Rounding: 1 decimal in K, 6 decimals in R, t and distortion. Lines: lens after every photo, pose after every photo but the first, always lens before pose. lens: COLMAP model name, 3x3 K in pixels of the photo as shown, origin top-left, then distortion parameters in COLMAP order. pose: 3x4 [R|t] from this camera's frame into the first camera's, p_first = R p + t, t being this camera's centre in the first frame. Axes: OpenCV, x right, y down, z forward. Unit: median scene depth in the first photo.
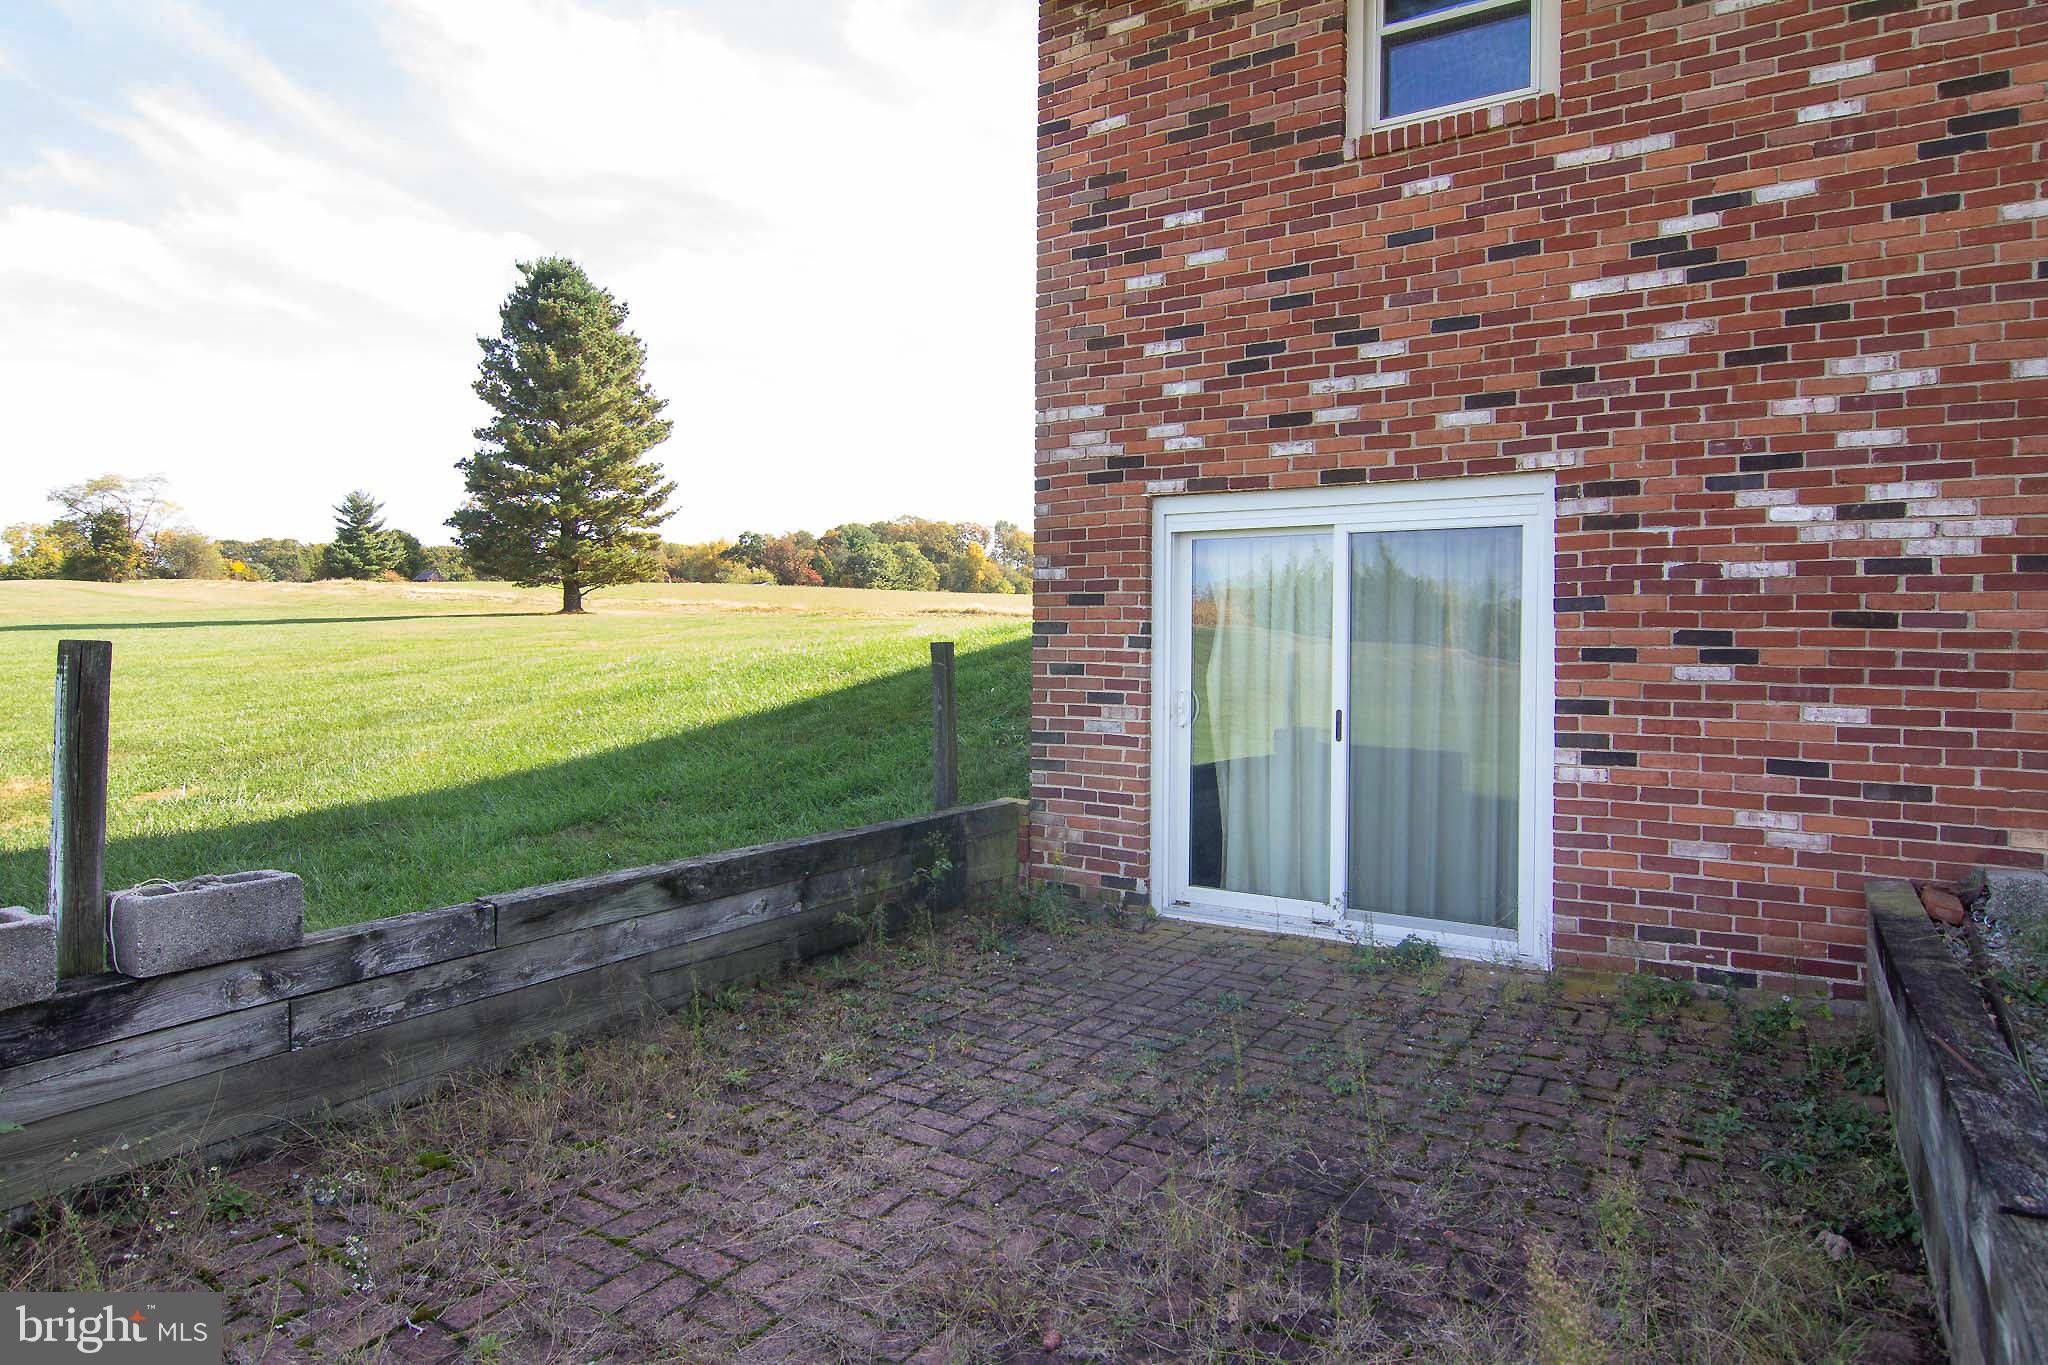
lens RADIAL K [[1184.0, 0, 986.5], [0, 1184.0, 638.7], [0, 0, 1]] dist [-0.008524, -0.009219]
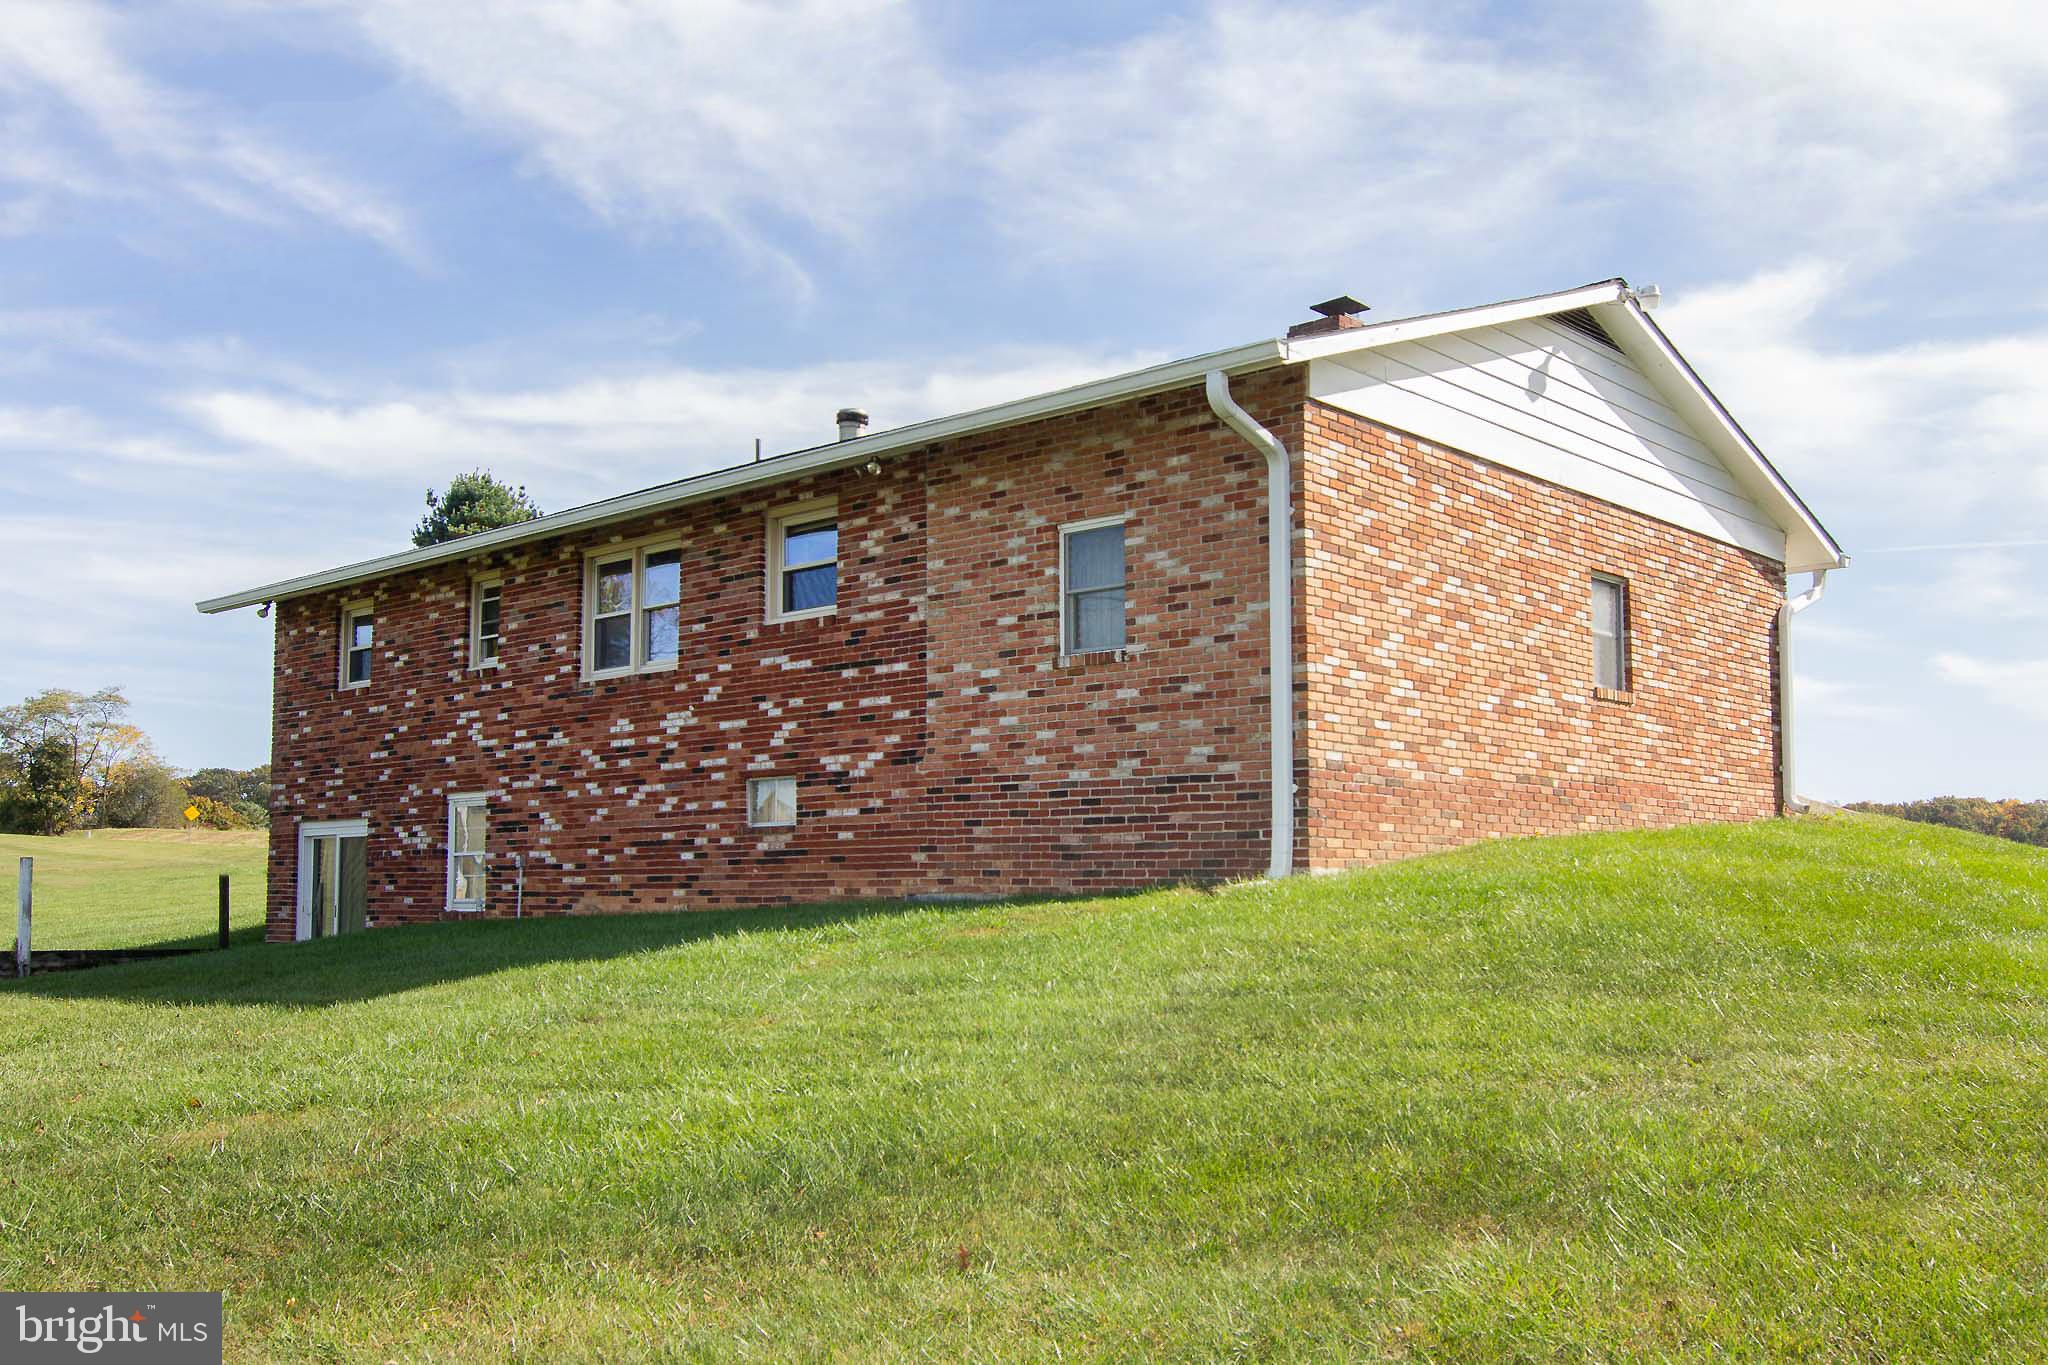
lens RADIAL K [[1893.8, 0, 1009.5], [0, 1893.8, 772.5], [0, 0, 1]] dist [0.008776, 0.007994]
pose [[0.983614, -0.018054, -0.179384, 2.783986], [0.005528, 0.997526, -0.070081, 0.076855], [0.180205, 0.067941, 0.981280, -3.167631]]
